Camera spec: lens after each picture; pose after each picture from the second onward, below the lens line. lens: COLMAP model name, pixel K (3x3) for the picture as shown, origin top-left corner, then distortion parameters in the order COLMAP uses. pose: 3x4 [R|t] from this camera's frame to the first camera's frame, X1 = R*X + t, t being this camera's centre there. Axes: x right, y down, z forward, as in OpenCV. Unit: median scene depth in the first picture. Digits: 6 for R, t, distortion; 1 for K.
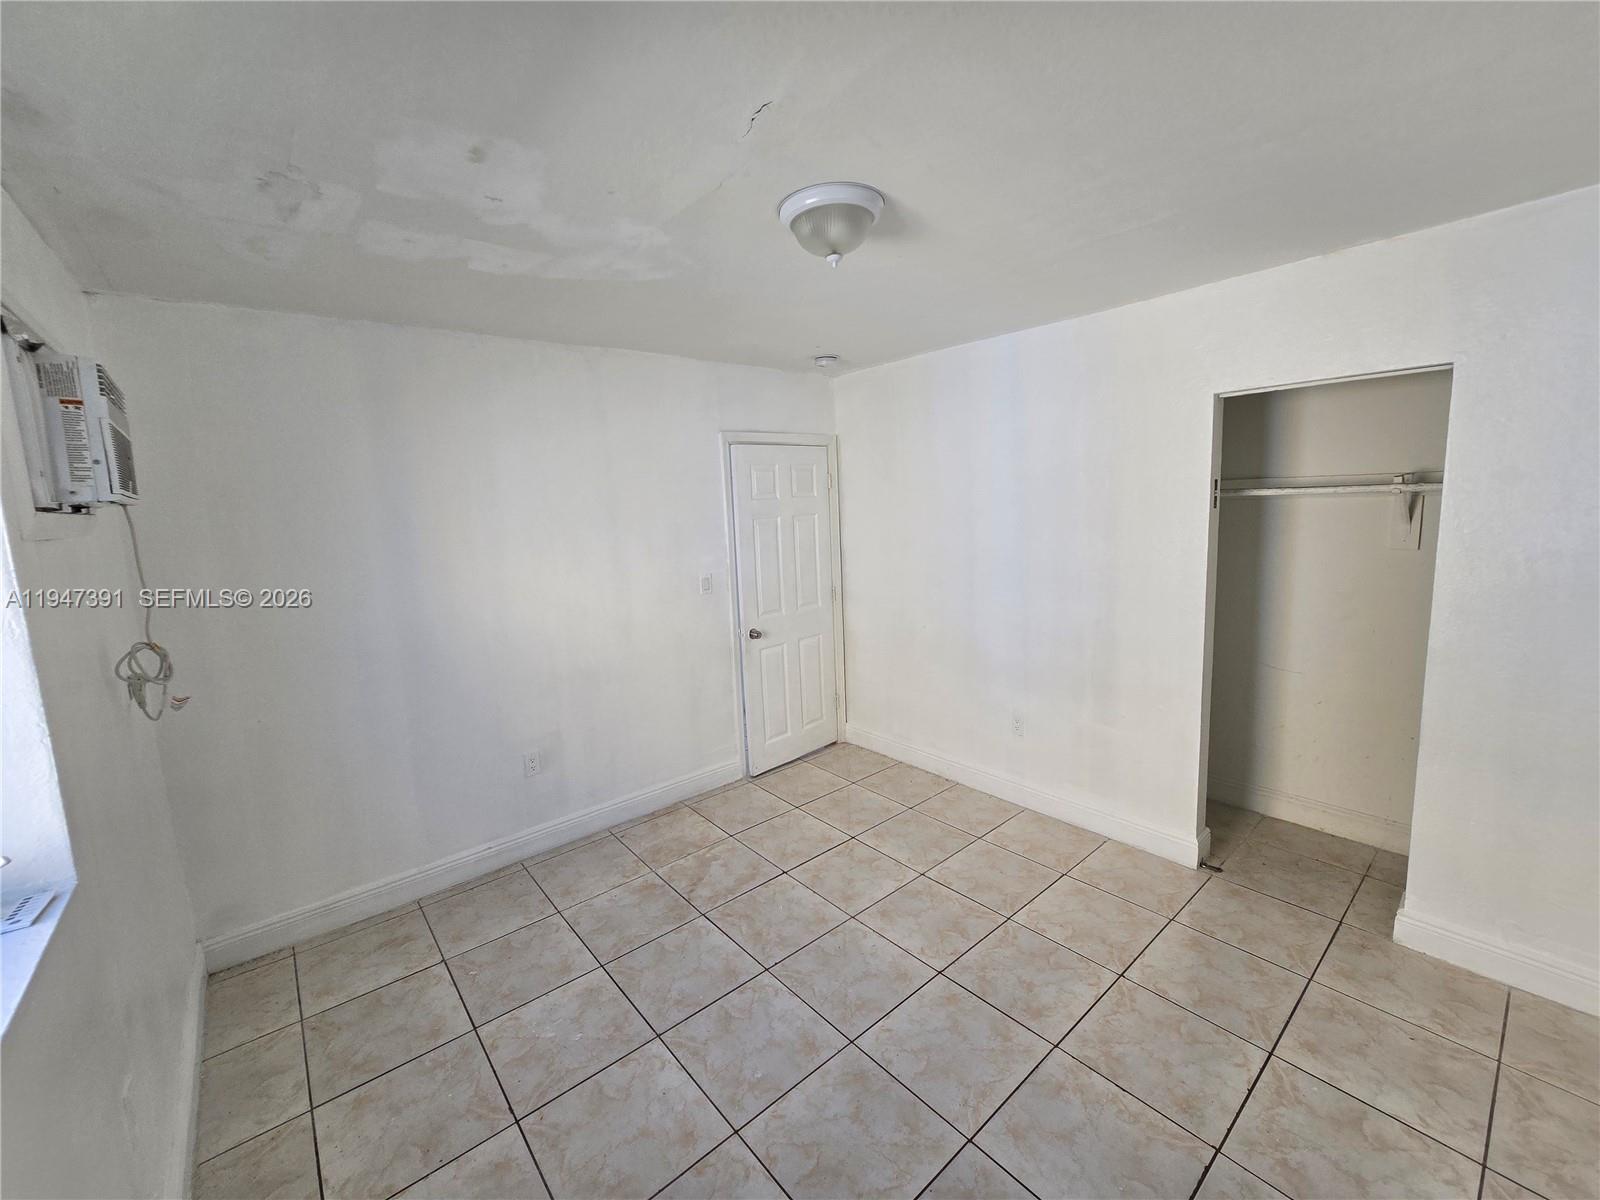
lens RADIAL K [[652.3, 0, 799.5], [0, 652.3, 595.1], [0, 0, 1]] dist [-0.000850, -0.000195]
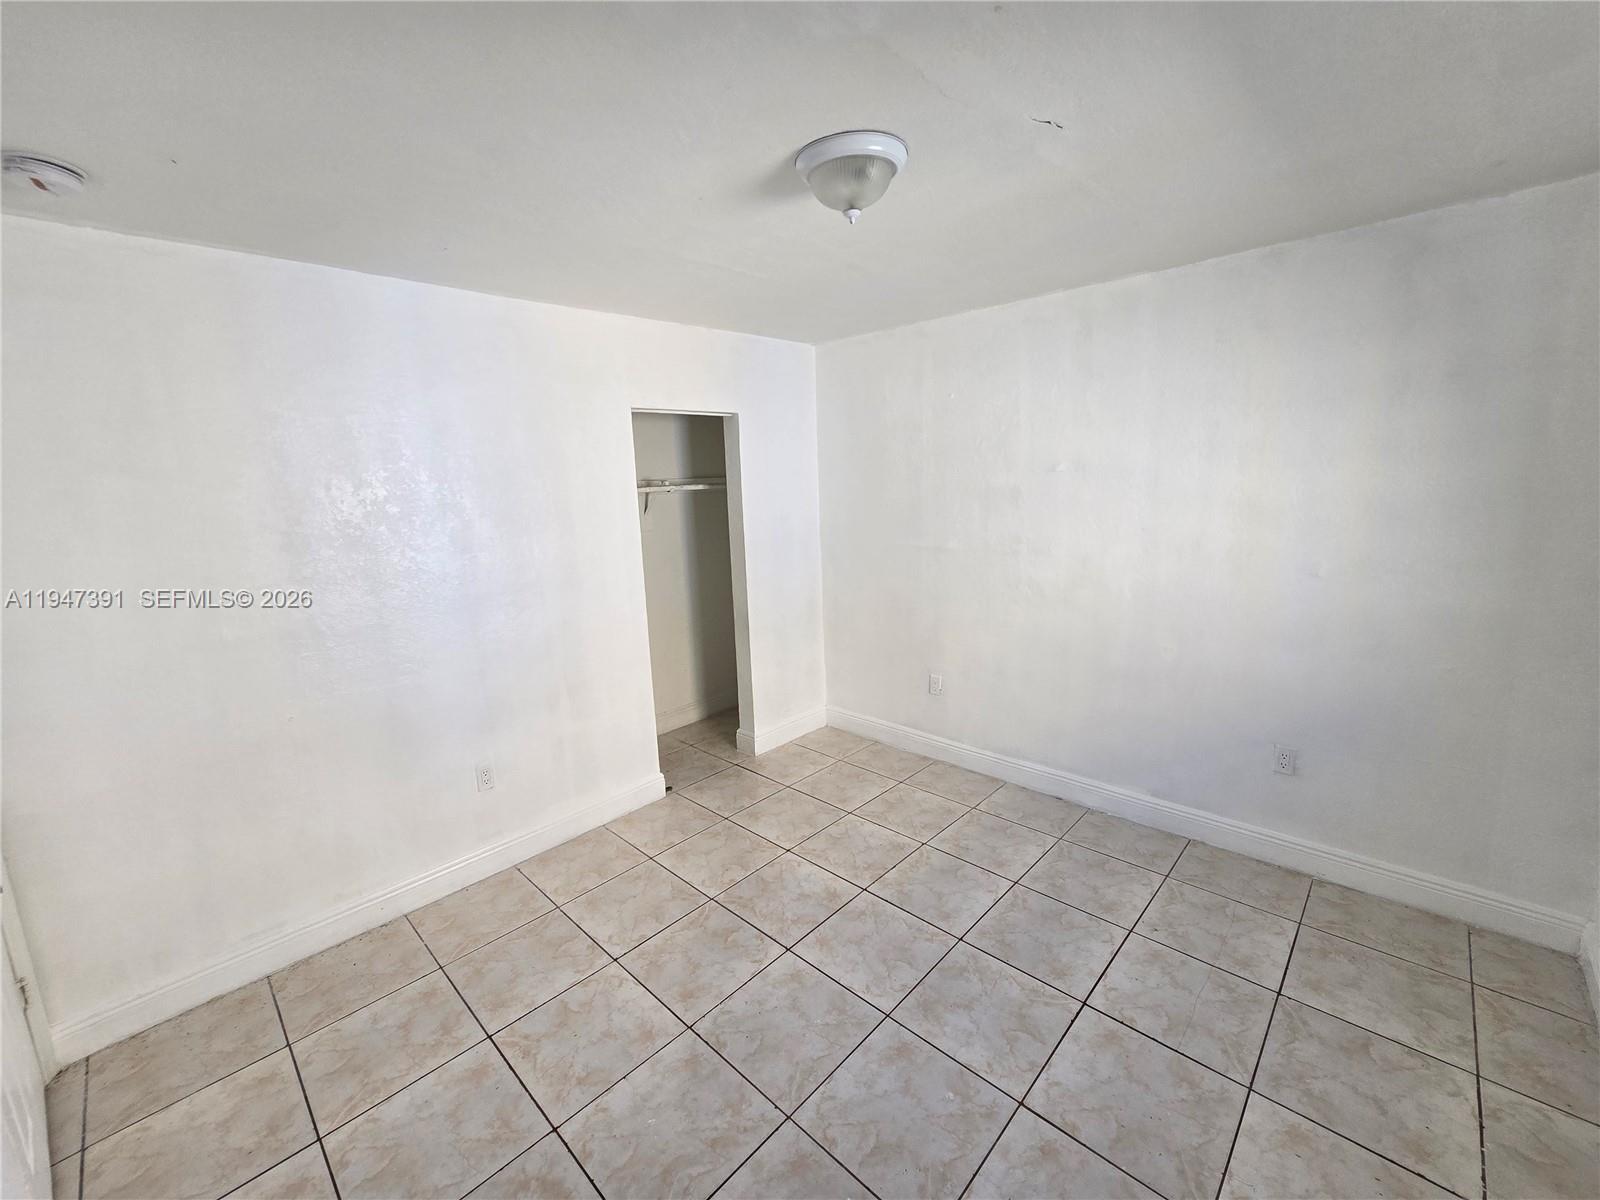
lens RADIAL K [[652.3, 0, 798.5], [0, 652.3, 595.3], [0, 0, 1]] dist [-0.000850, -0.000195]
pose [[-0.101327, -0.133776, 0.985818, -0.627656], [0.190736, 0.969923, 0.151224, -0.091917], [-0.976398, 0.203354, -0.072763, 0.836653]]
